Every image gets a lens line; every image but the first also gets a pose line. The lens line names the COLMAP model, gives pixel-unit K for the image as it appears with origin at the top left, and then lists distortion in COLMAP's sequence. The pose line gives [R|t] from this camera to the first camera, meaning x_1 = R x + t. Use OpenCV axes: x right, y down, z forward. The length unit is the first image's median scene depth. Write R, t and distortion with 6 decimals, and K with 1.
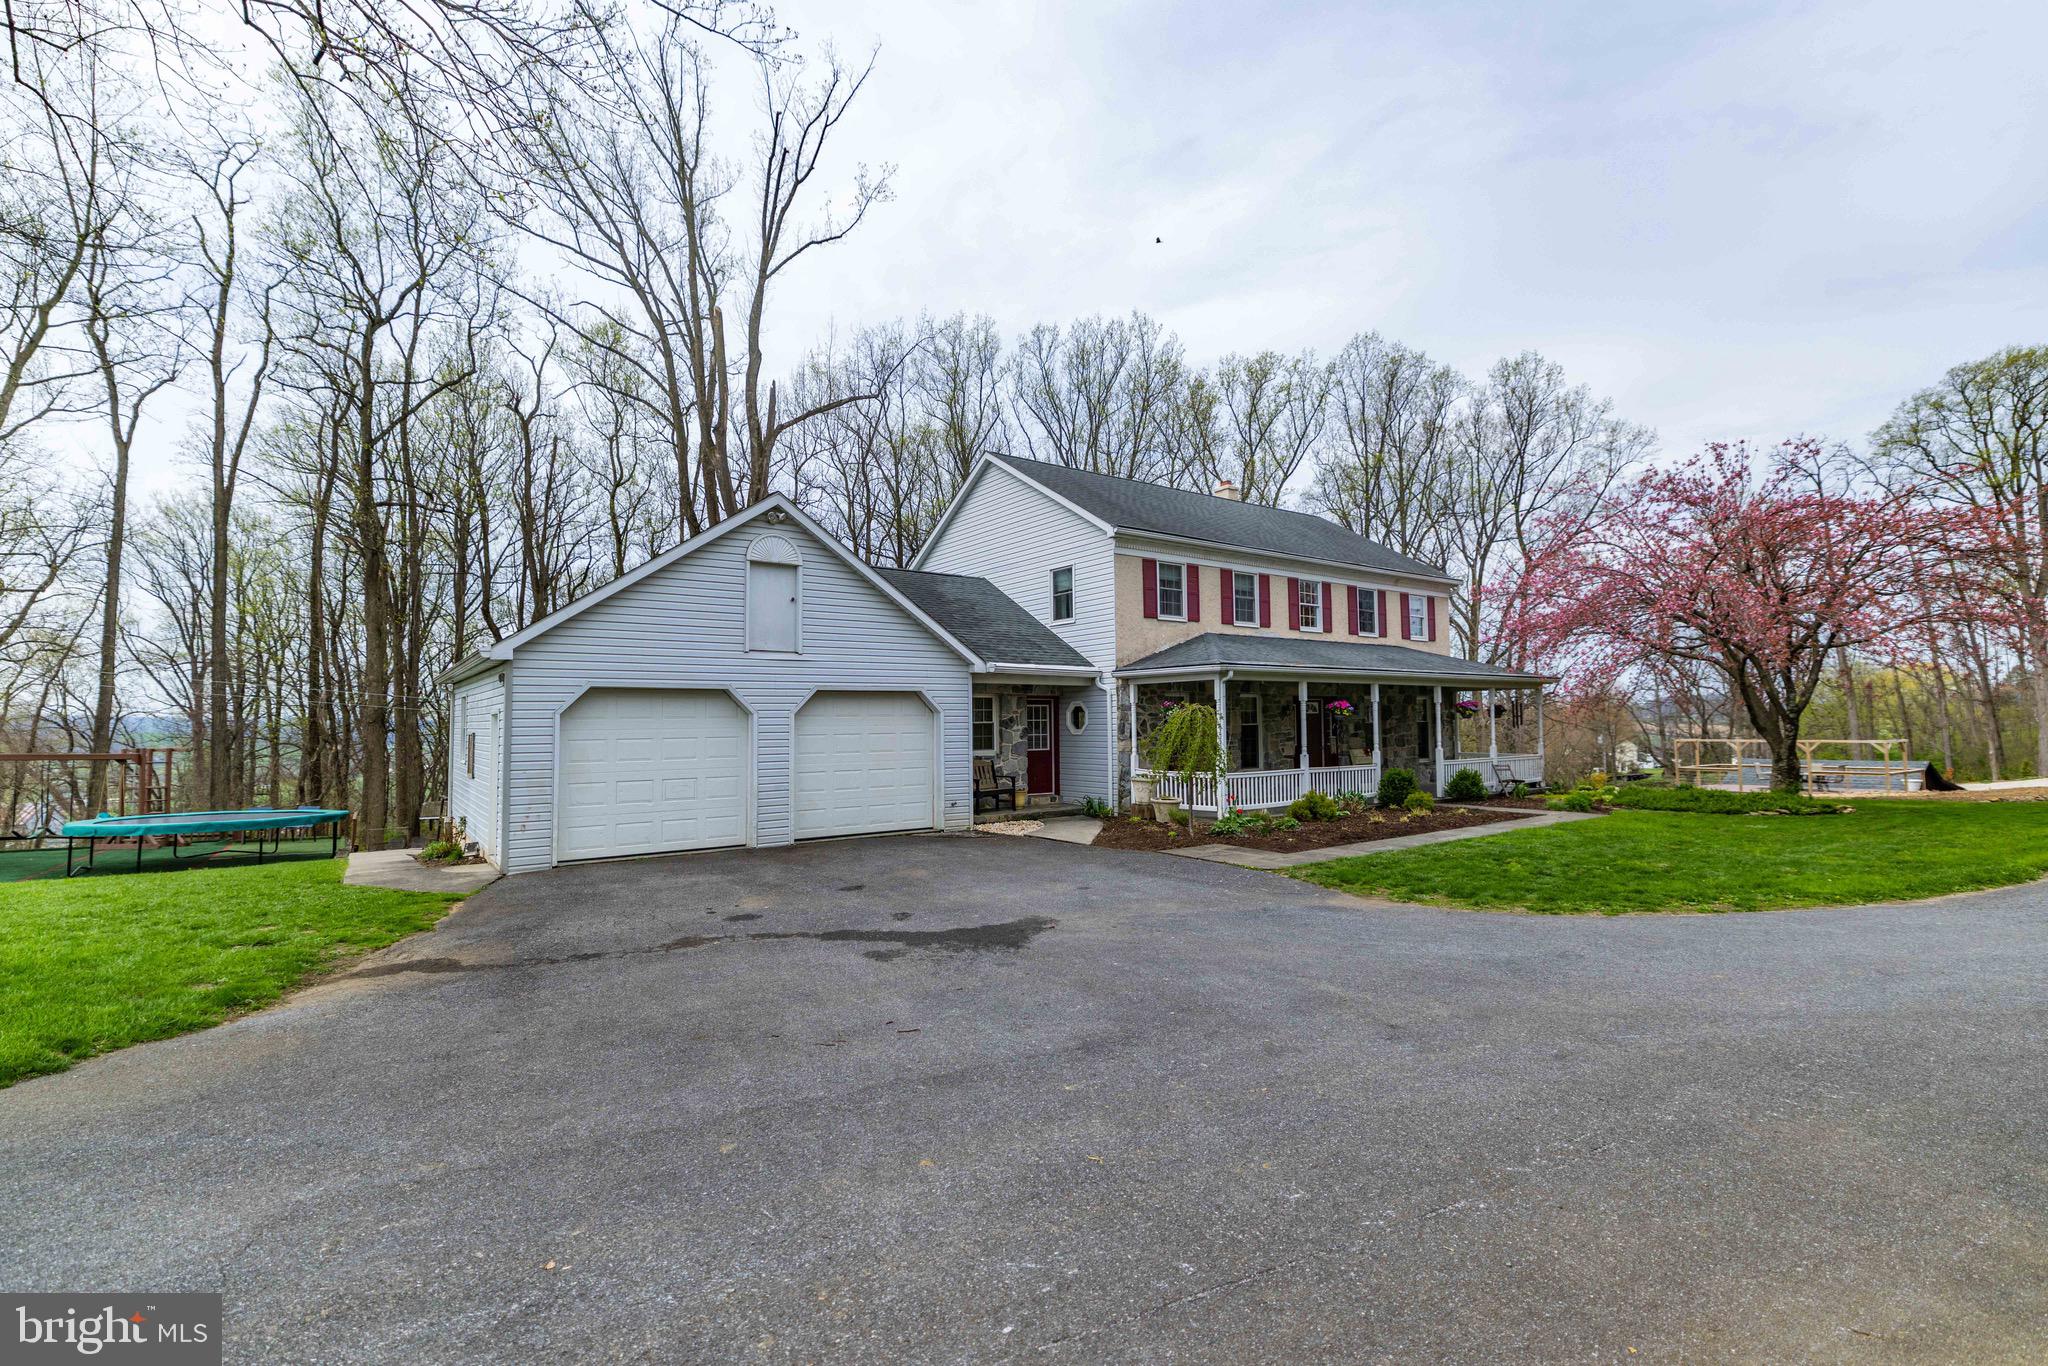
lens RADIAL K [[883.8, 0, 980.4], [0, 883.8, 649.9], [0, 0, 1]] dist [0.003848, -0.001027]
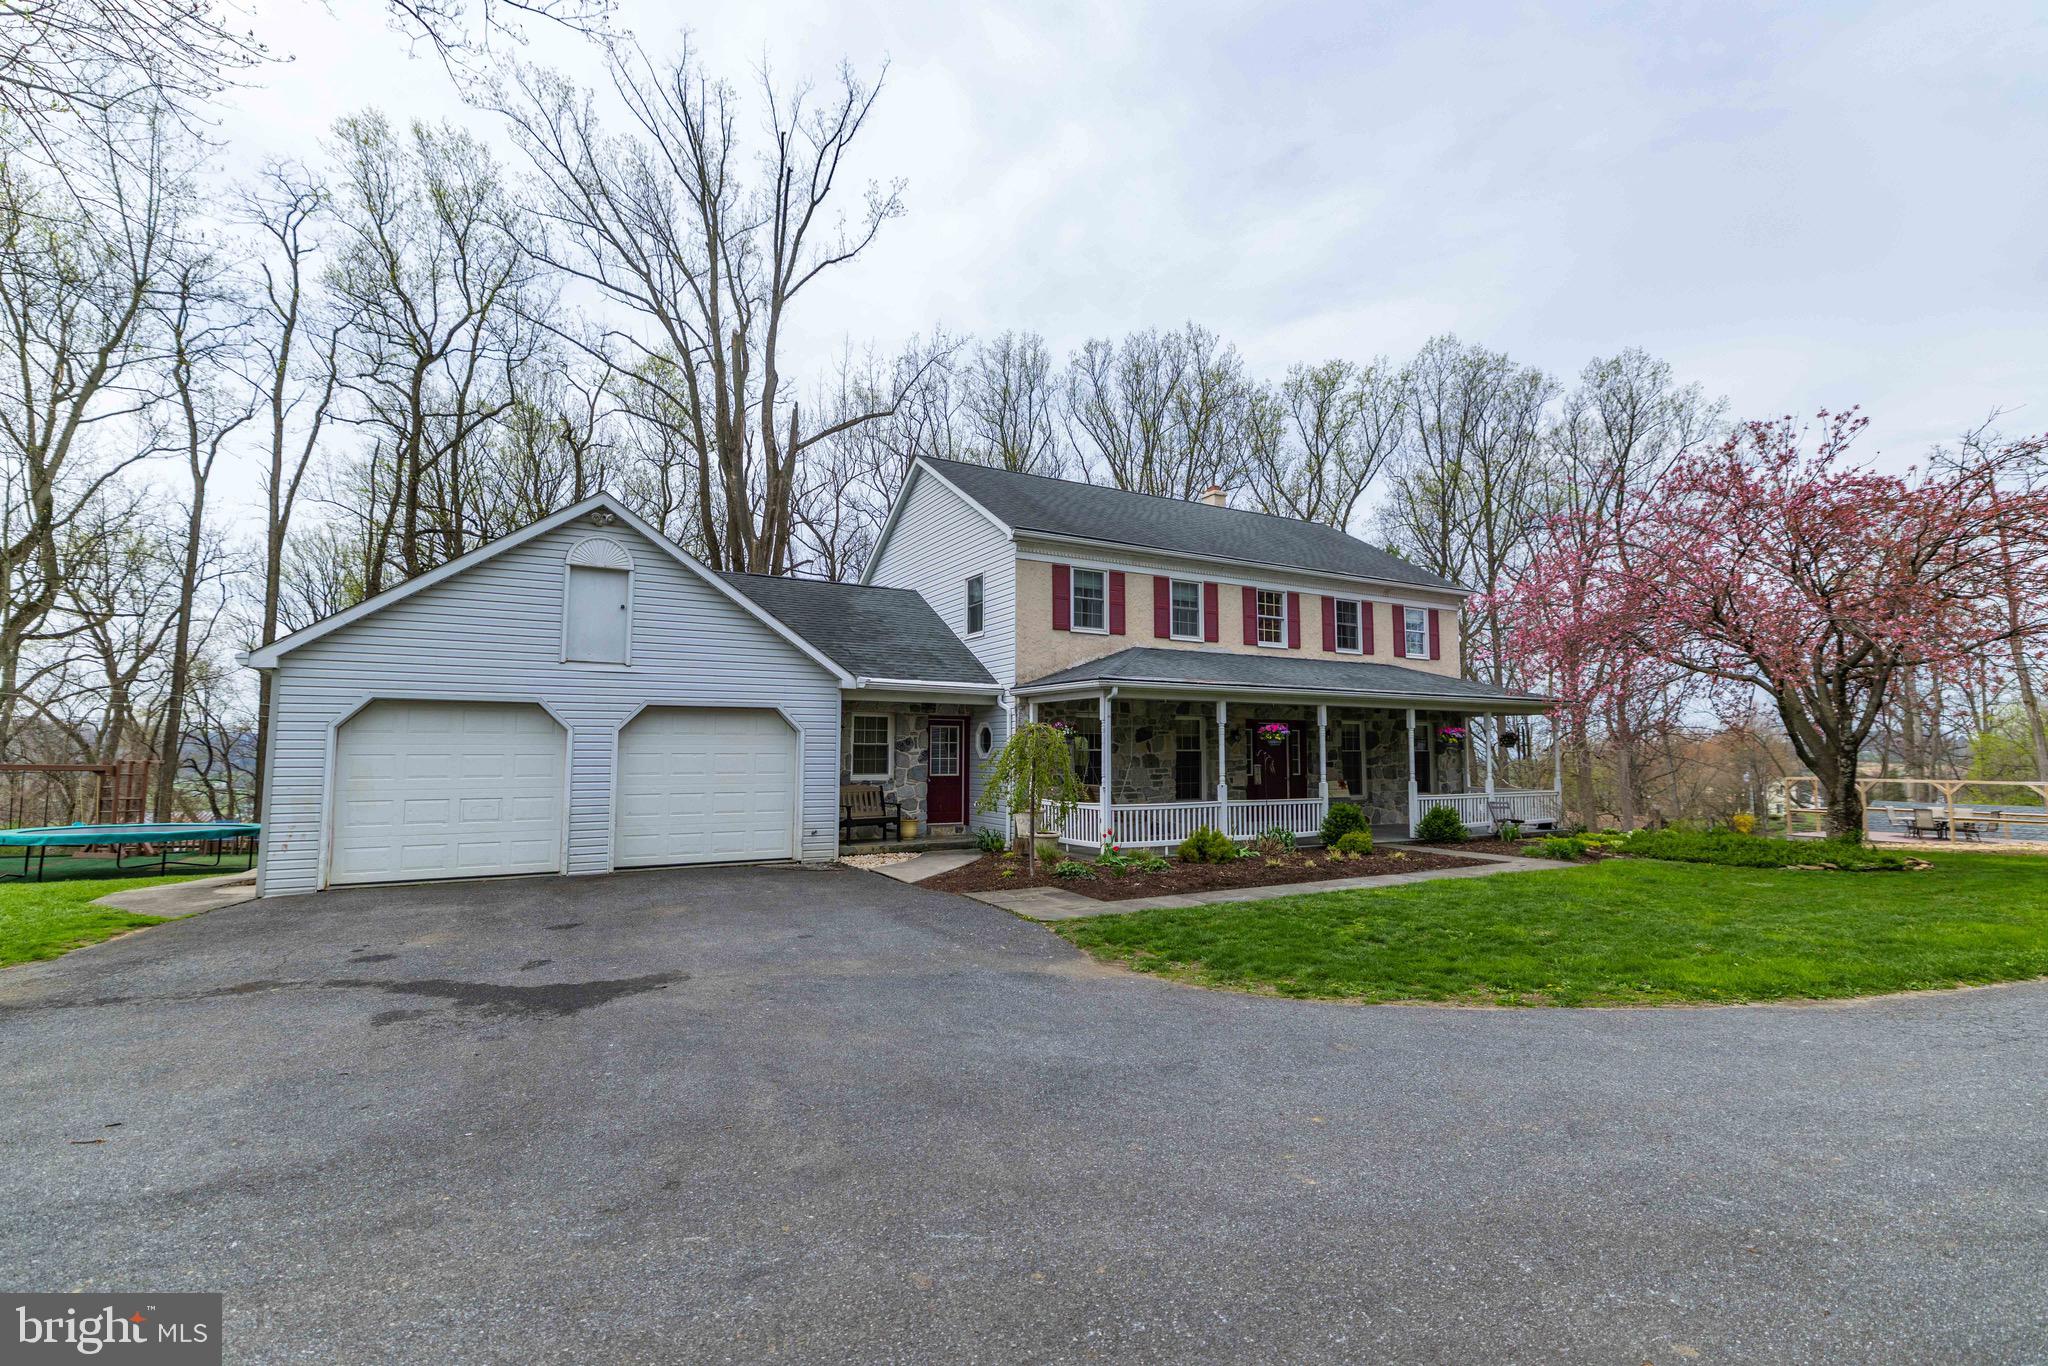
lens RADIAL K [[883.8, 0, 982.1], [0, 883.8, 652.1], [0, 0, 1]] dist [0.003848, -0.001027]
pose [[0.993679, 0.000608, -0.112259, 0.198508], [-0.003777, 0.999600, -0.028018, 0.011013], [0.112197, 0.028265, 0.993284, 0.090853]]
